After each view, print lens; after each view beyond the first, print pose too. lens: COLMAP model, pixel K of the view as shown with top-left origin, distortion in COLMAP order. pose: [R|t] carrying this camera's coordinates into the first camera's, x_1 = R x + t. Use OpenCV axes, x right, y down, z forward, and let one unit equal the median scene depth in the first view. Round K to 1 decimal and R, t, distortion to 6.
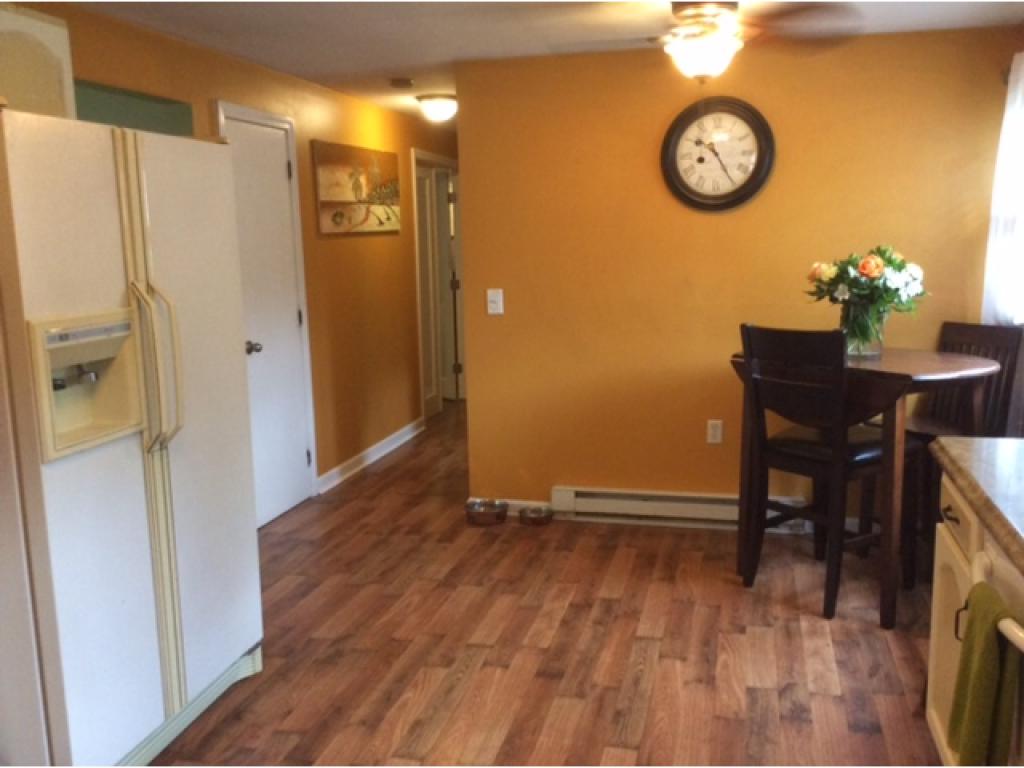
lens RADIAL K [[928.8, 0, 518.3], [0, 928.8, 379.9], [0, 0, 1]] dist [0.130646, -0.275721]
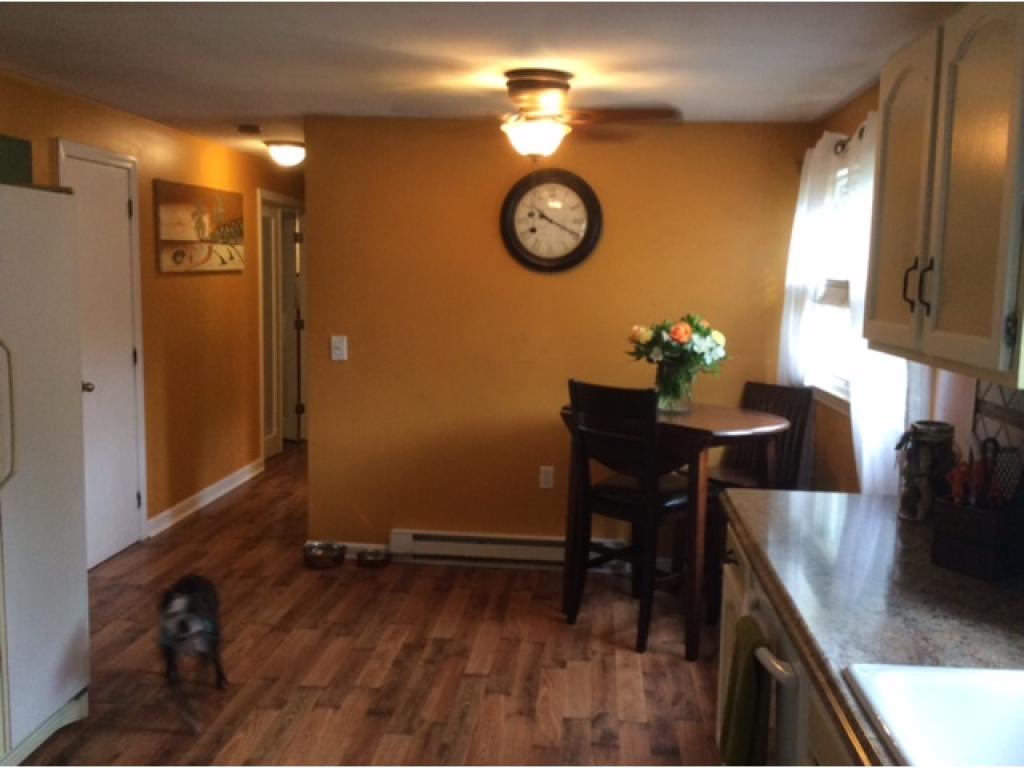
lens RADIAL K [[937.1, 0, 516.3], [0, 937.1, 387.3], [0, 0, 1]] dist [0.140599, -0.319947]
pose [[0.986976, 0.025567, 0.158824, 0.004778], [-0.020371, 0.999205, -0.034261, -0.011003], [-0.159574, 0.030579, 0.986712, -0.059074]]
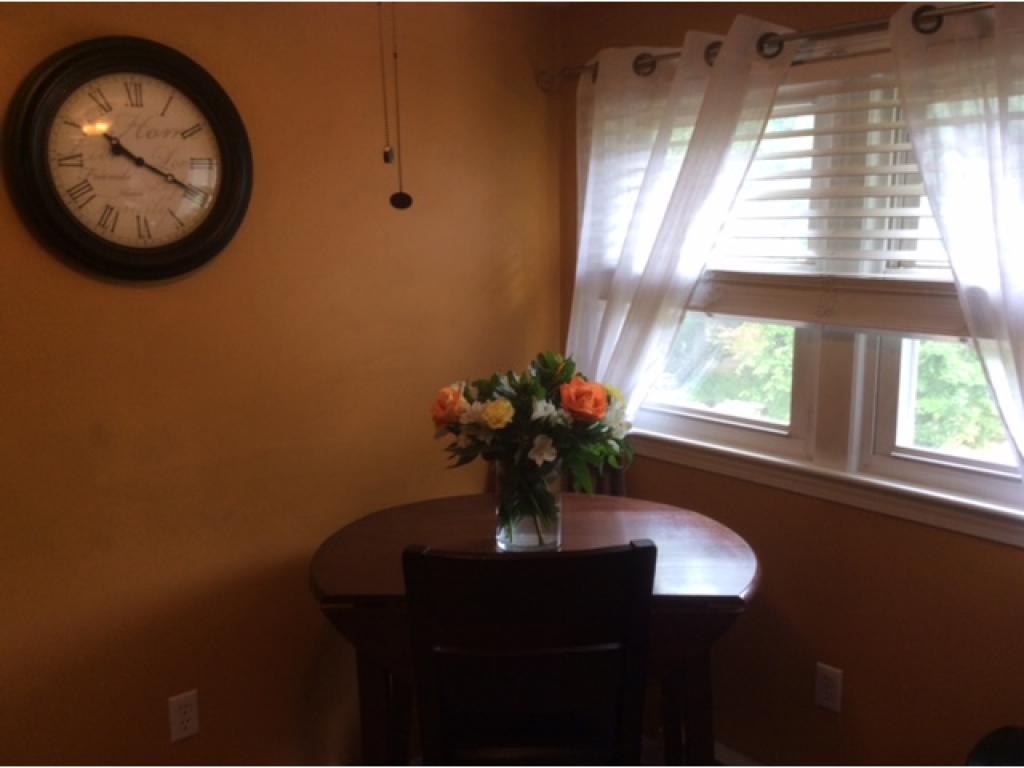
lens RADIAL K [[928.8, 0, 518.3], [0, 928.8, 379.9], [0, 0, 1]] dist [0.130646, -0.275721]
pose [[0.575908, -0.123863, 0.808077, -0.075741], [0.119040, 0.990626, 0.067005, -0.144475], [-0.808801, 0.057605, 0.585254, 0.590429]]
